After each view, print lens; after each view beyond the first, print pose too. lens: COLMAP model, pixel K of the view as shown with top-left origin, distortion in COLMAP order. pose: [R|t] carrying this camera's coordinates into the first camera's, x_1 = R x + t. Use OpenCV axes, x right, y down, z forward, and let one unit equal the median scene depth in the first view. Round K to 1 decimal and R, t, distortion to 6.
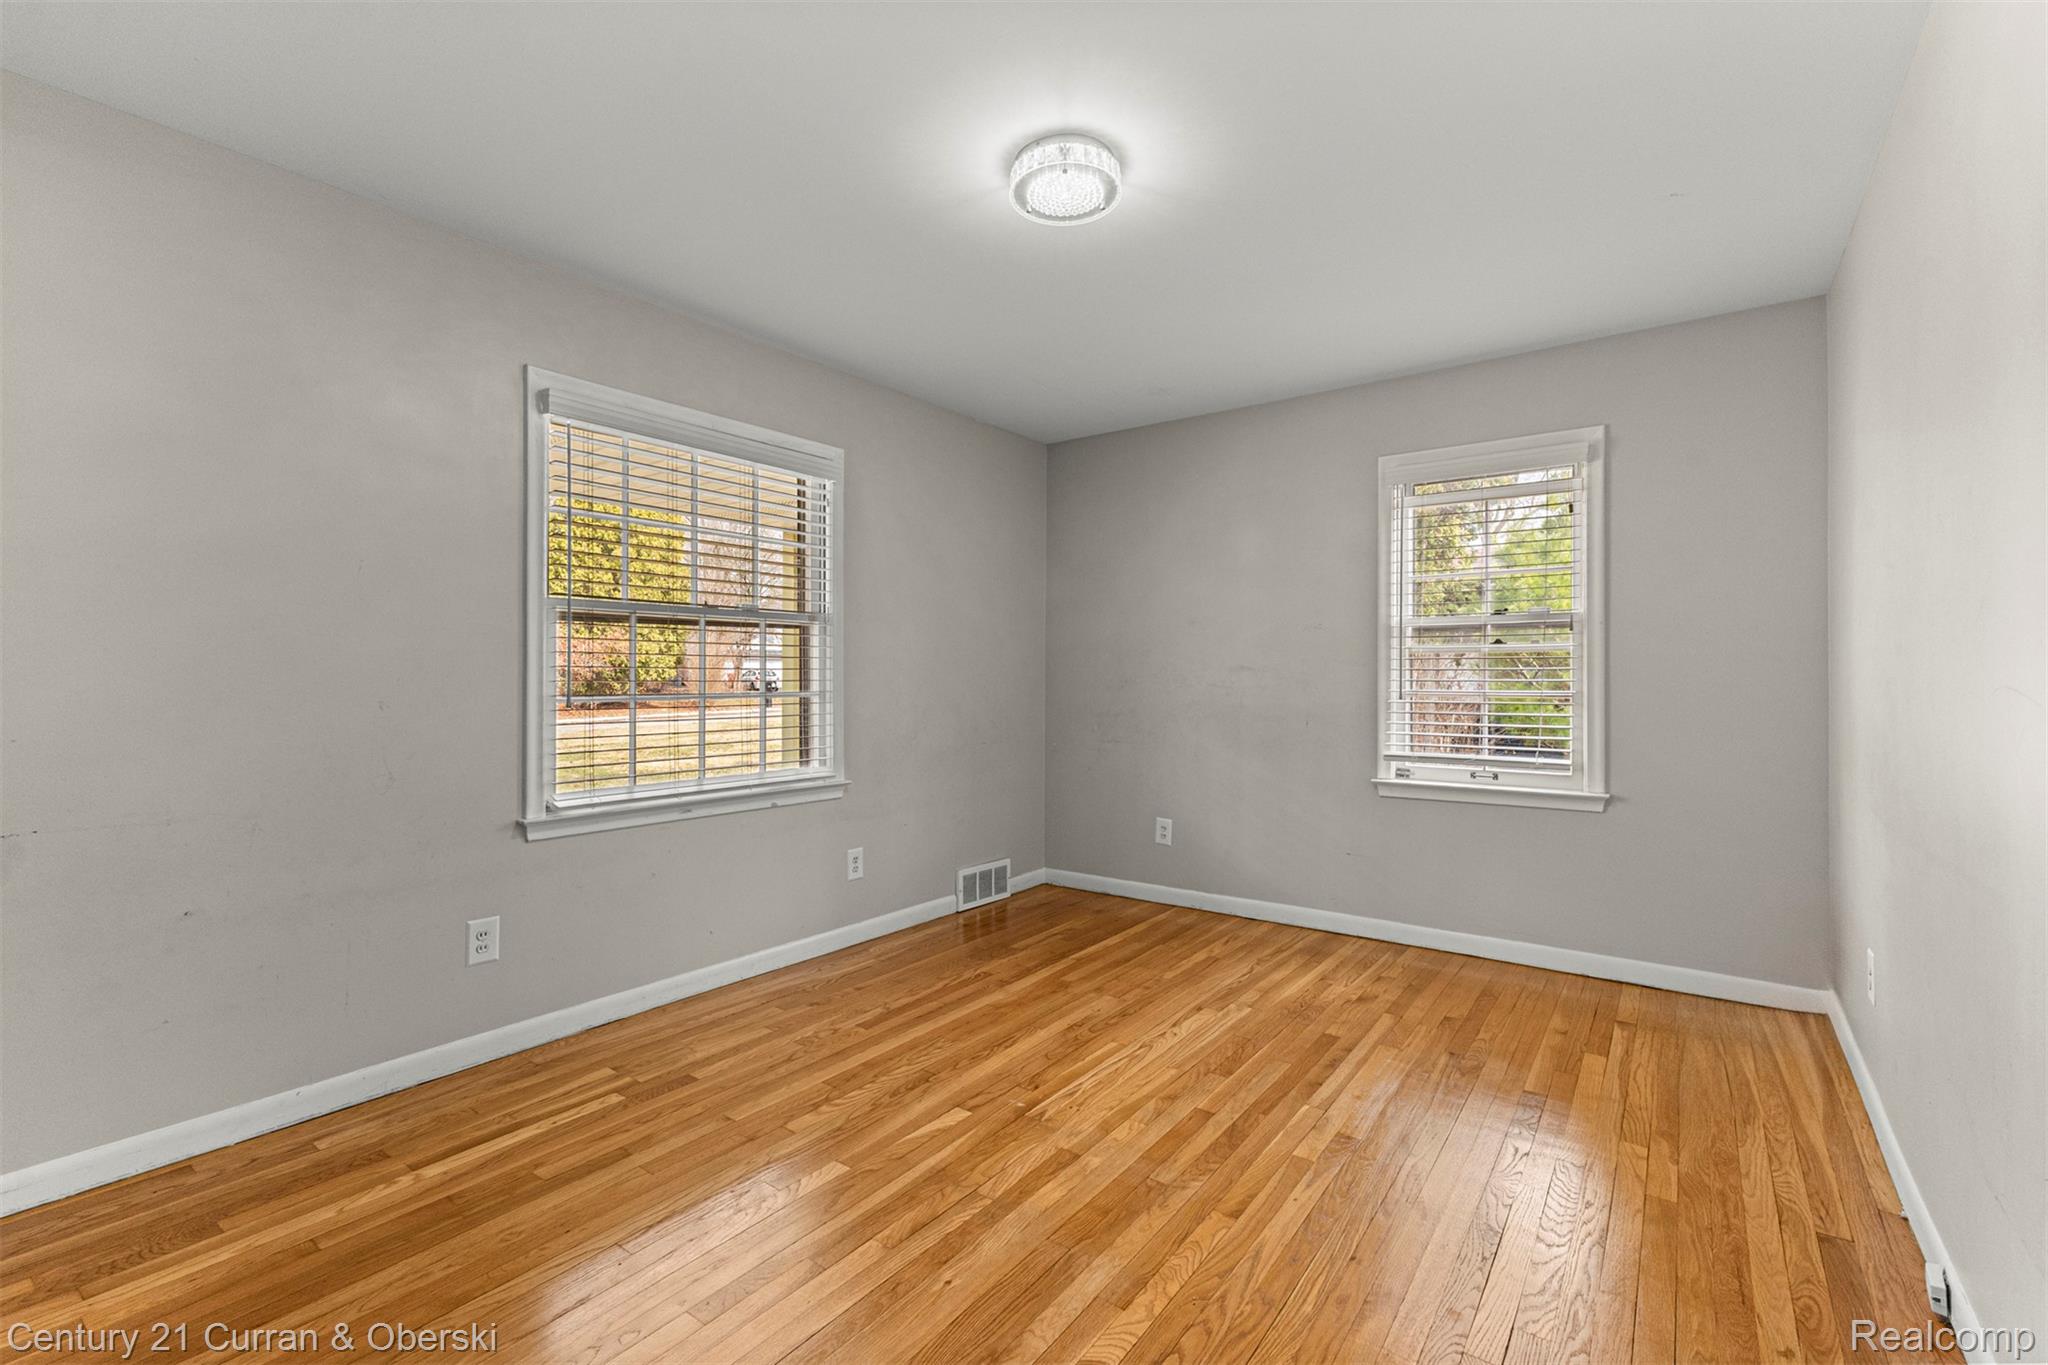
lens RADIAL K [[887.8, 0, 1030.5], [0, 887.8, 686.4], [0, 0, 1]] dist [0.010538, -0.000699]
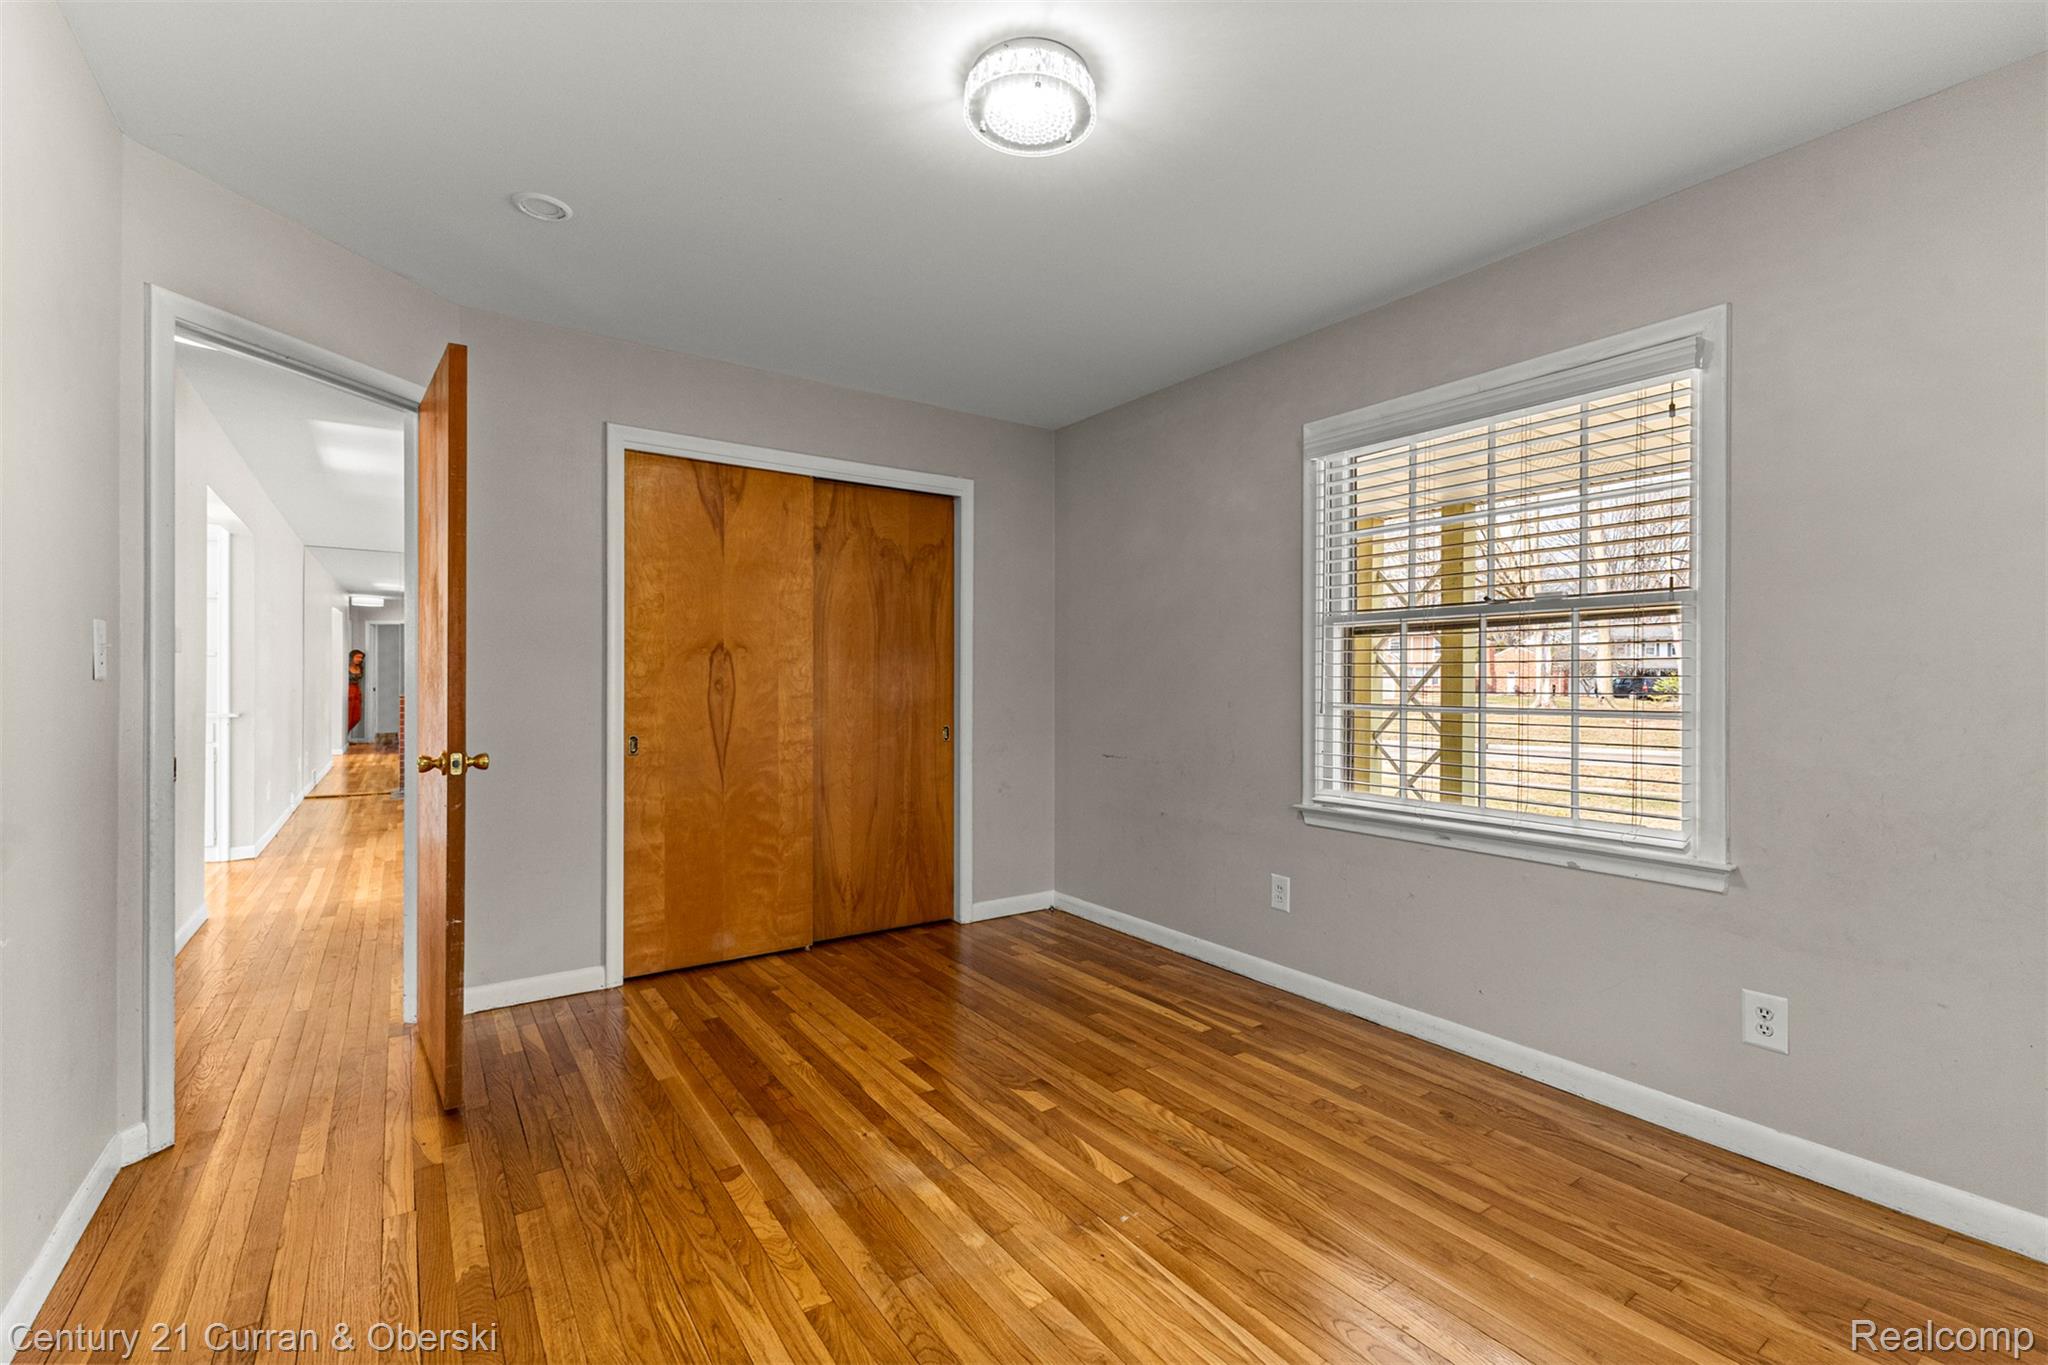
lens RADIAL K [[887.8, 0, 1029.1], [0, 887.8, 688.4], [0, 0, 1]] dist [0.010538, -0.000699]
pose [[-0.315755, 0.004678, -0.948829, 0.743900], [-0.015533, 0.999828, 0.010098, -0.015015], [0.948714, 0.017927, -0.315628, 1.113146]]
